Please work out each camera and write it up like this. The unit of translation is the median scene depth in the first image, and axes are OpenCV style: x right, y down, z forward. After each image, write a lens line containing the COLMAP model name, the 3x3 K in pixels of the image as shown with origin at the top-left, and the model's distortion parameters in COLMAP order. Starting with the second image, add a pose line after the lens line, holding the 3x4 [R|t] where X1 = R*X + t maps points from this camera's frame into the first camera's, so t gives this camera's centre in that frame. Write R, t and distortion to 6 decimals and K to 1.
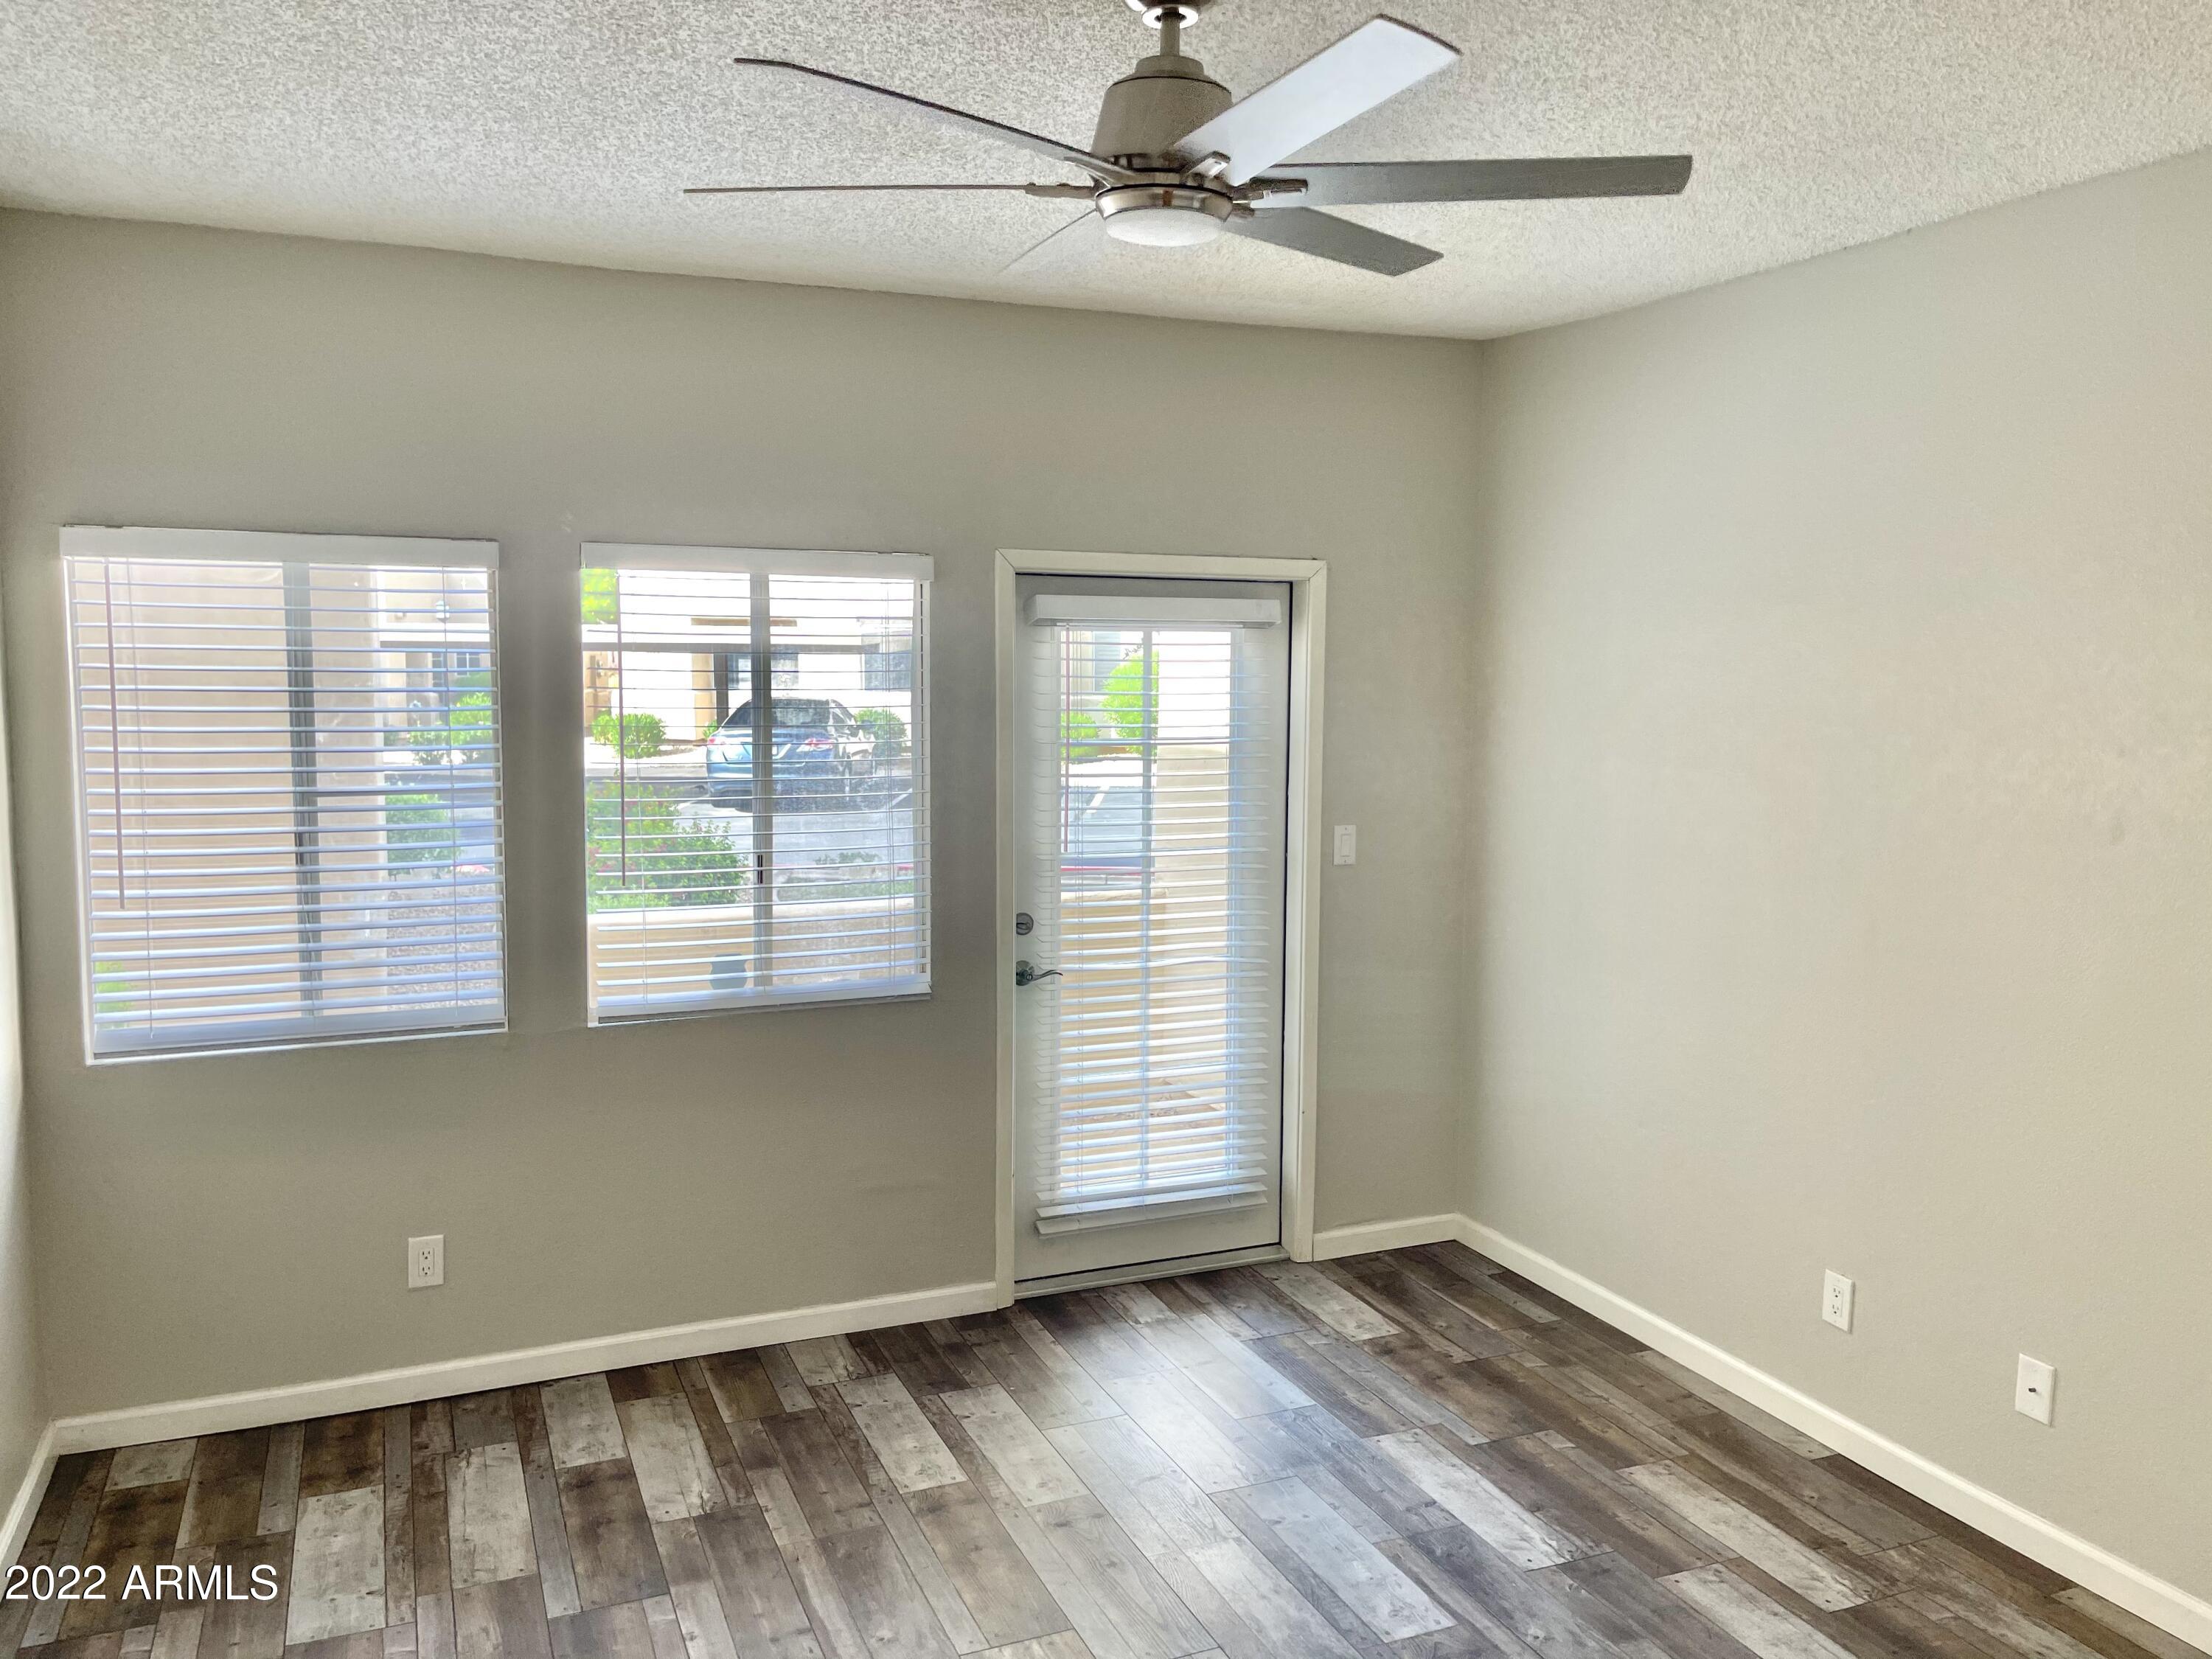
lens RADIAL K [[1680.2, 0, 1106.0], [0, 1680.2, 829.5], [0, 0, 1]] dist [0.075778, -0.108630]
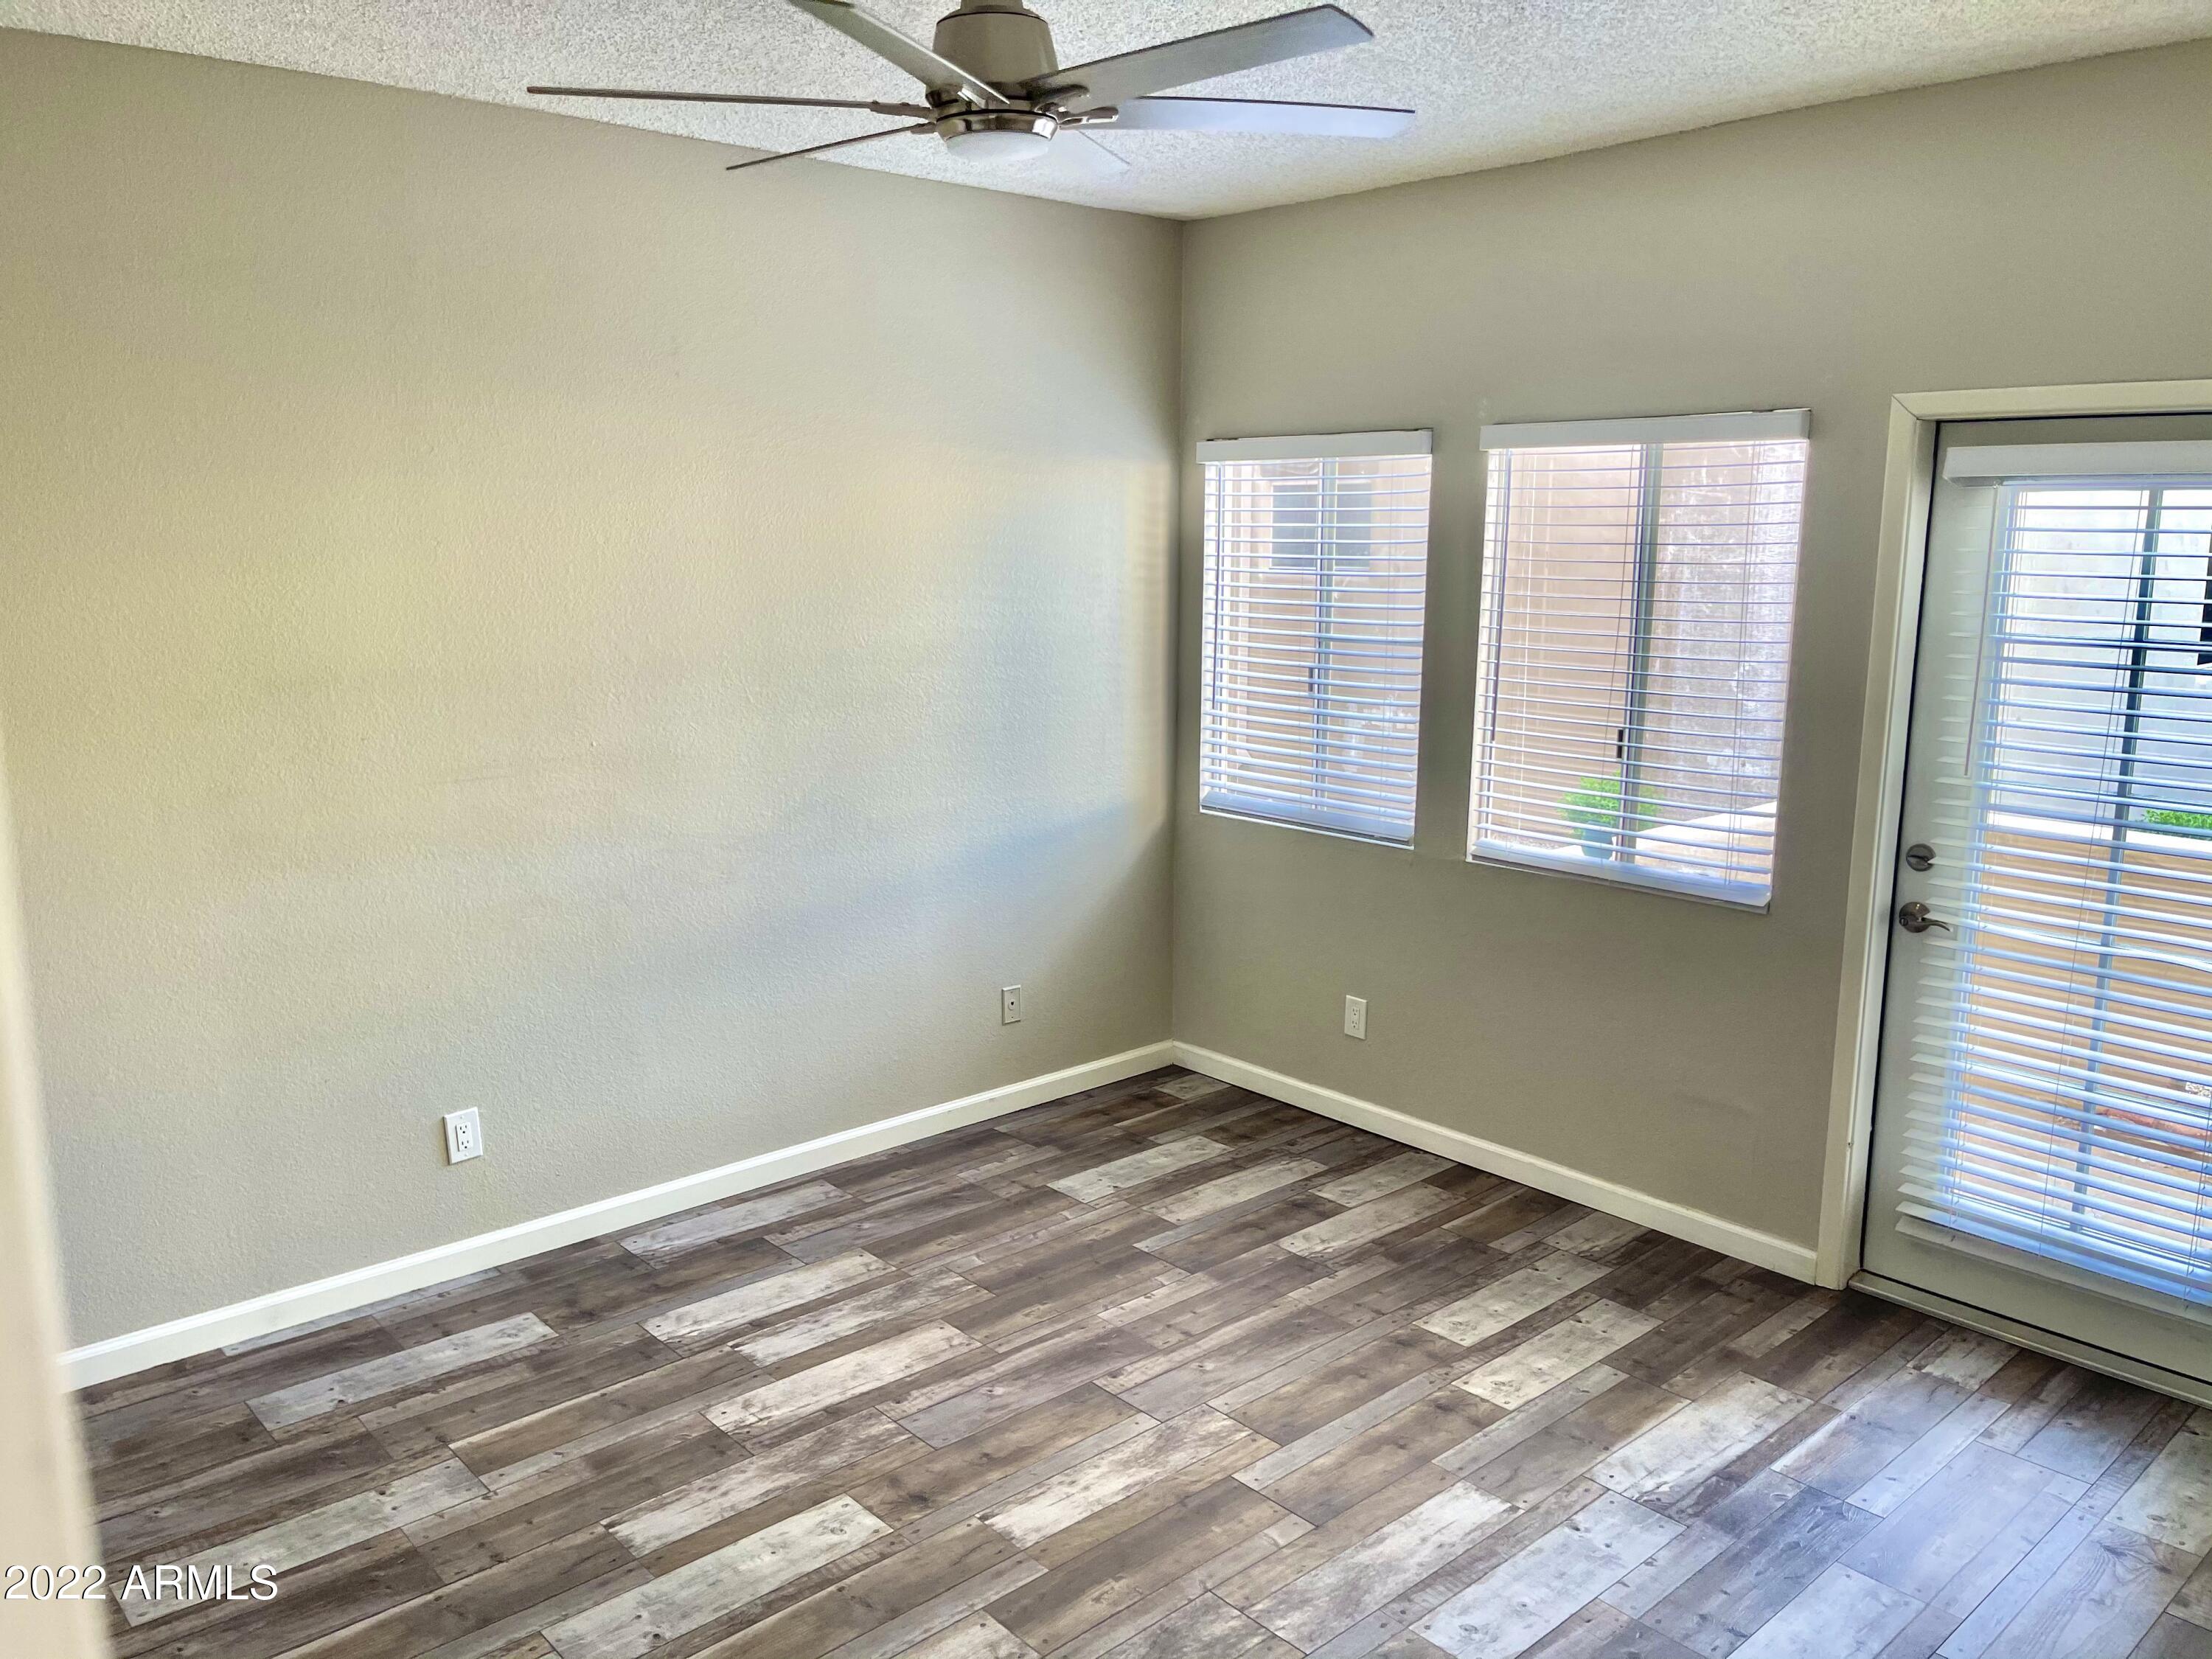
lens RADIAL K [[1680.2, 0, 1106.0], [0, 1680.2, 829.5], [0, 0, 1]] dist [0.075778, -0.108630]
pose [[0.319085, 0.165635, -0.933140, 0.676554], [-0.092413, 0.985355, 0.143303, -0.044317], [0.943210, 0.040509, 0.329719, 0.403320]]
